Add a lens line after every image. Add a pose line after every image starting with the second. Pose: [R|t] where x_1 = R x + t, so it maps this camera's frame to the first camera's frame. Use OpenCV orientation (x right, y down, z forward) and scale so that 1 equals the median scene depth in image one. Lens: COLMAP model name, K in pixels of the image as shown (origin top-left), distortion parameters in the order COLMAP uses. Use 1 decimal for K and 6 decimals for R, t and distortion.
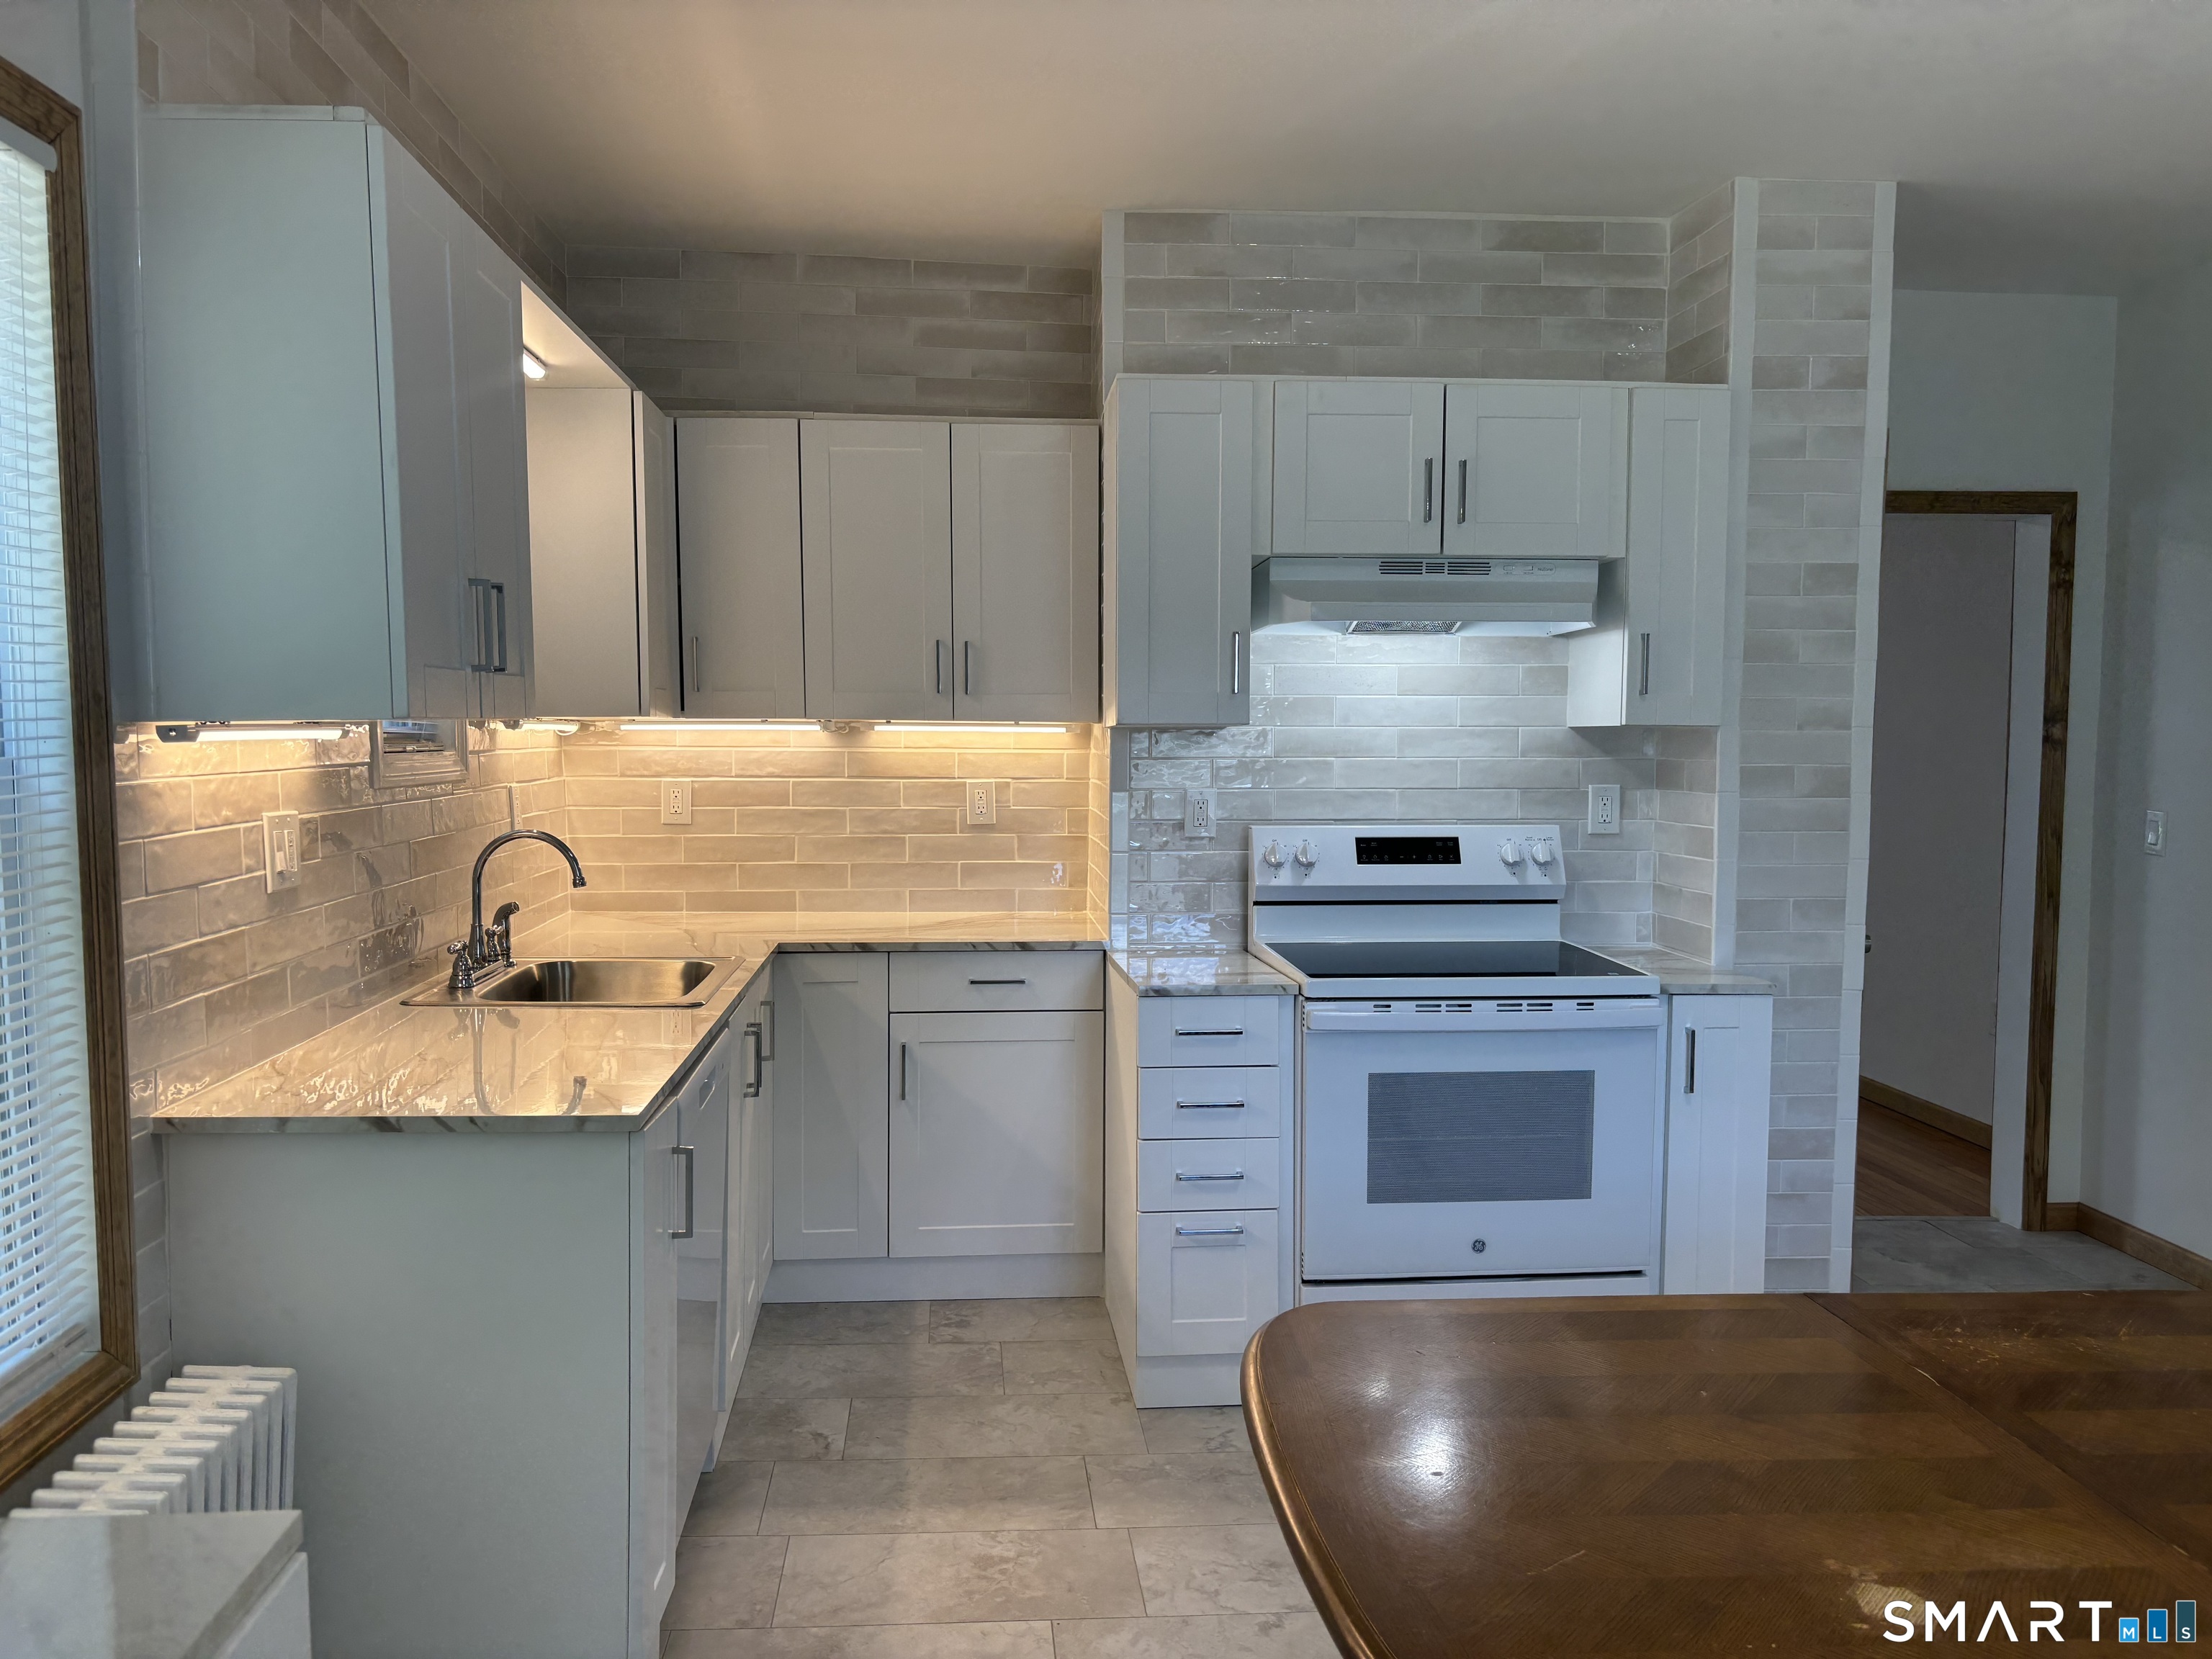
lens RADIAL K [[1662.6, 0, 1088.1], [0, 1662.6, 837.8], [0, 0, 1]] dist [0.040740, -0.054910]
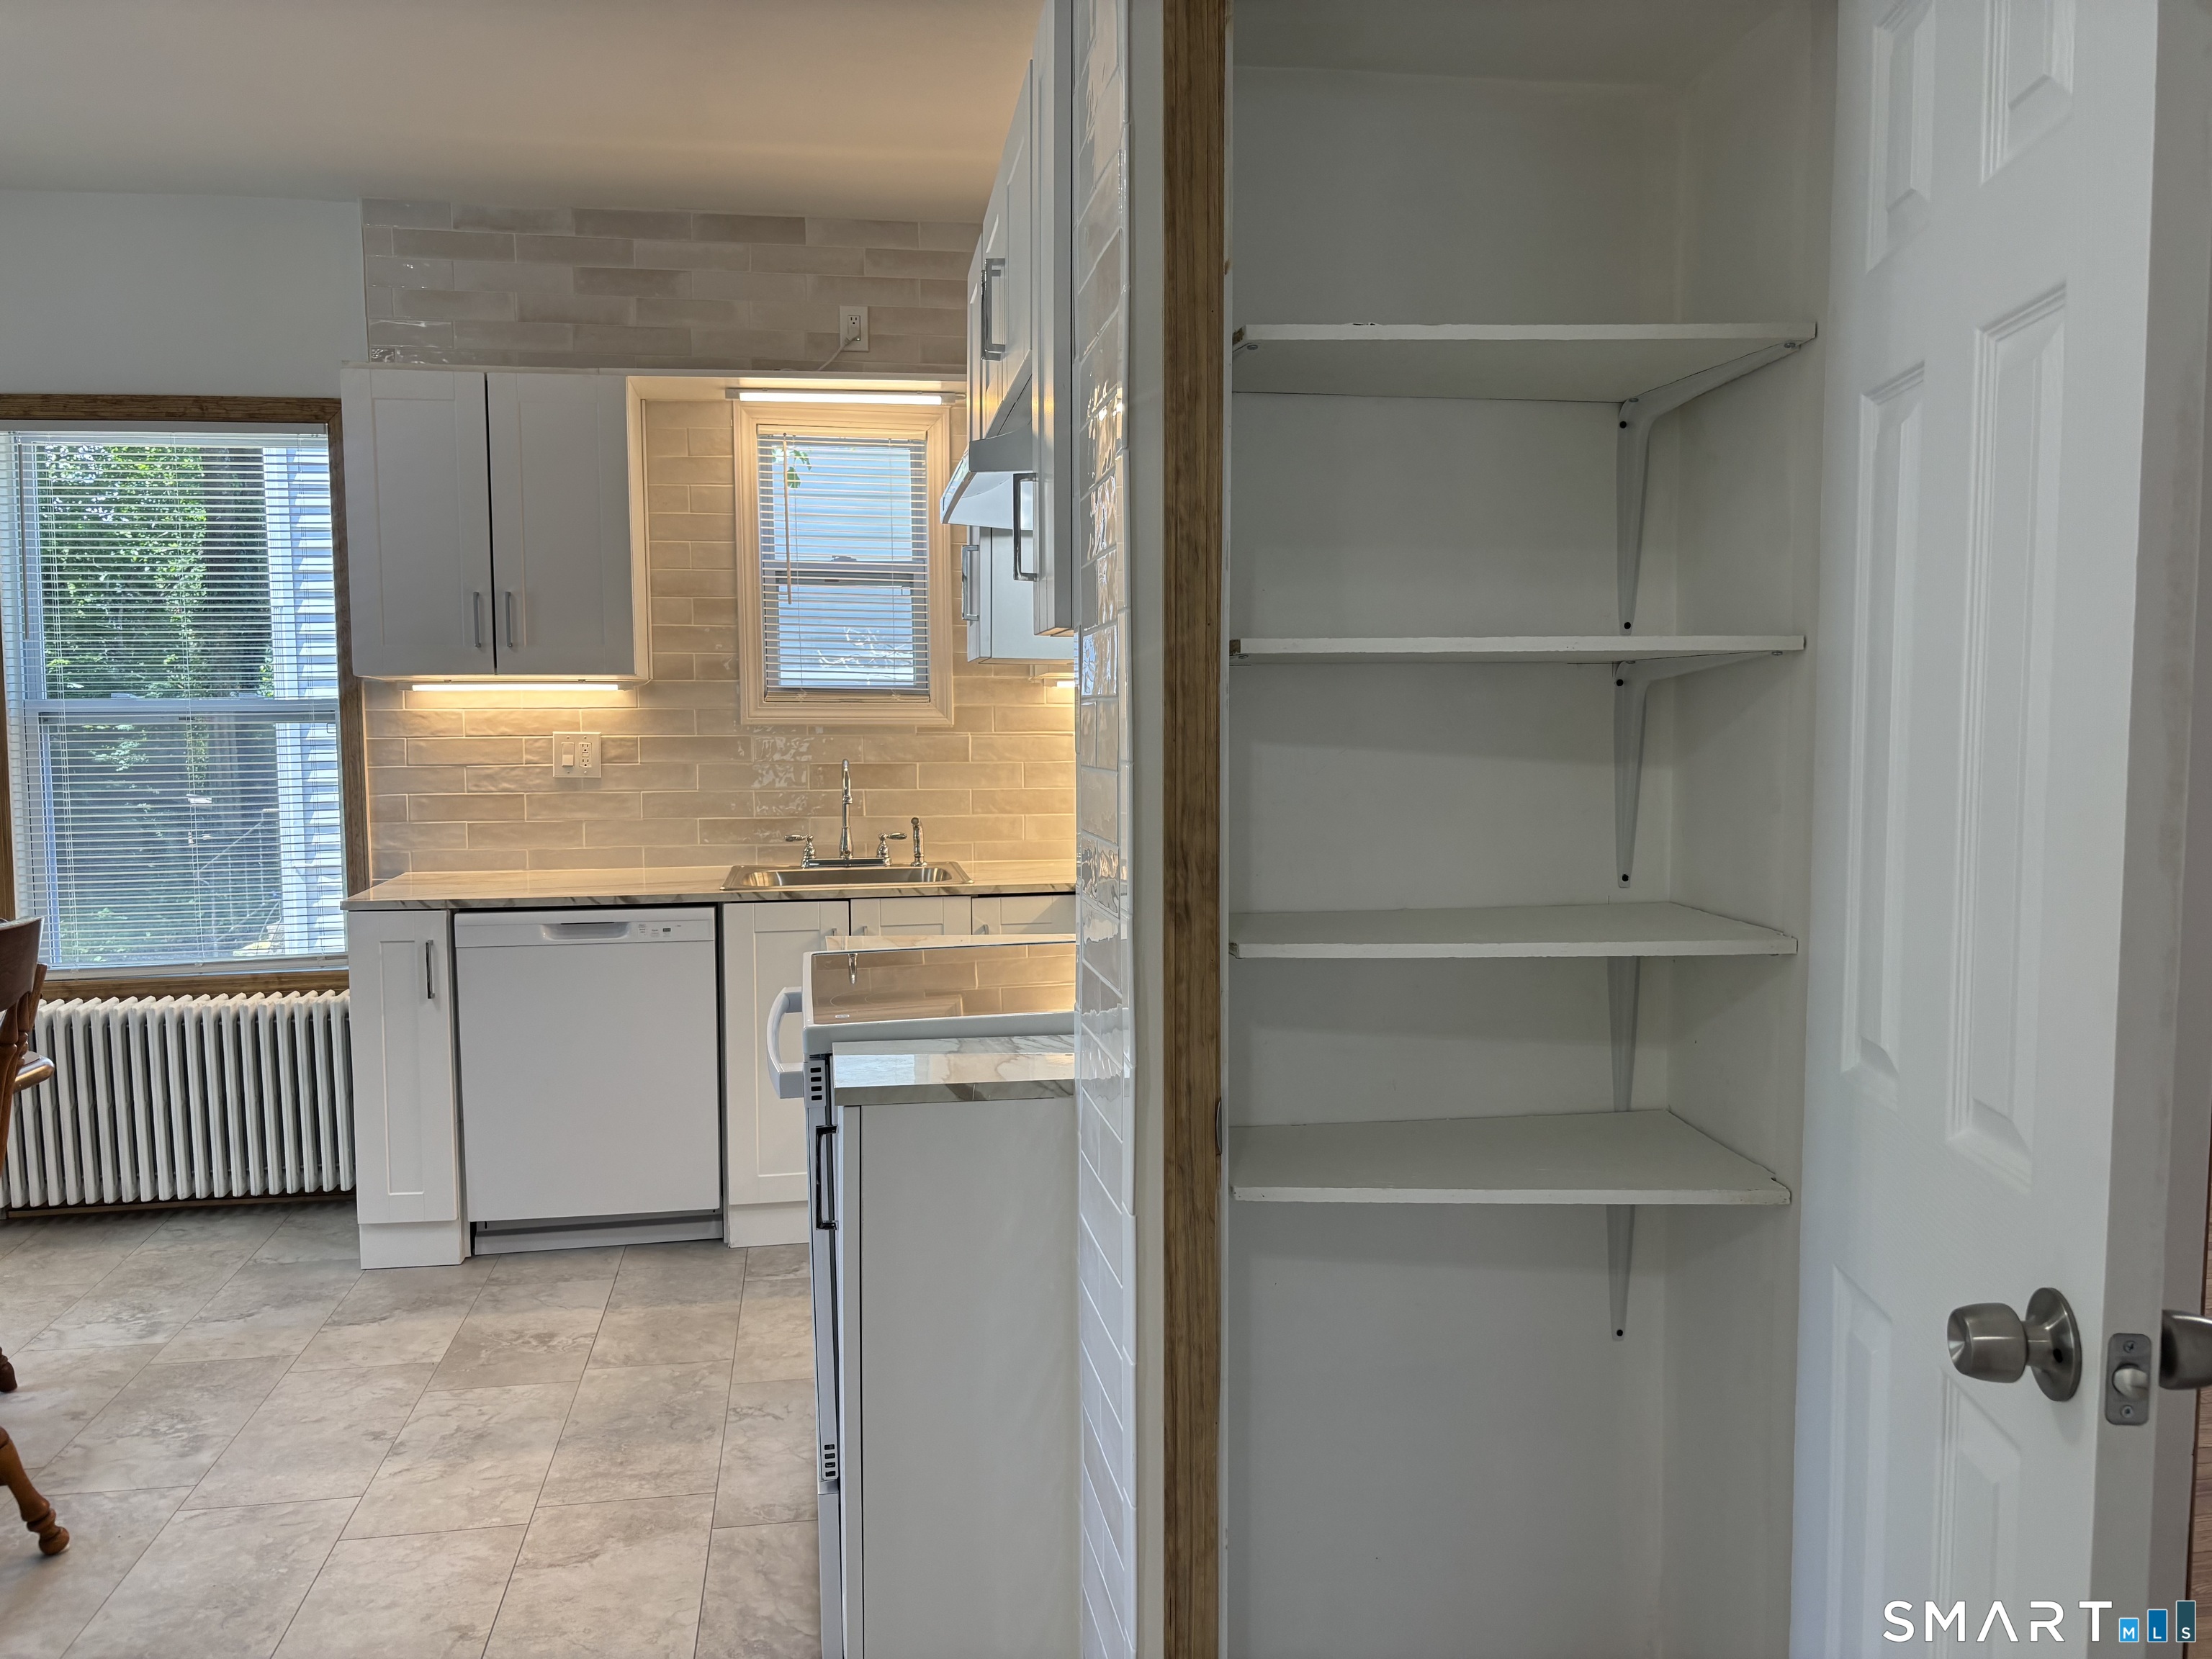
lens RADIAL K [[1662.6, 0, 1088.3], [0, 1662.6, 849.3], [0, 0, 1]] dist [0.040740, -0.054910]
pose [[0.080991, 0.072689, -0.994061, 0.864127], [-0.061493, 0.995802, 0.067806, -0.030049], [0.994816, 0.055636, 0.085121, 0.926248]]
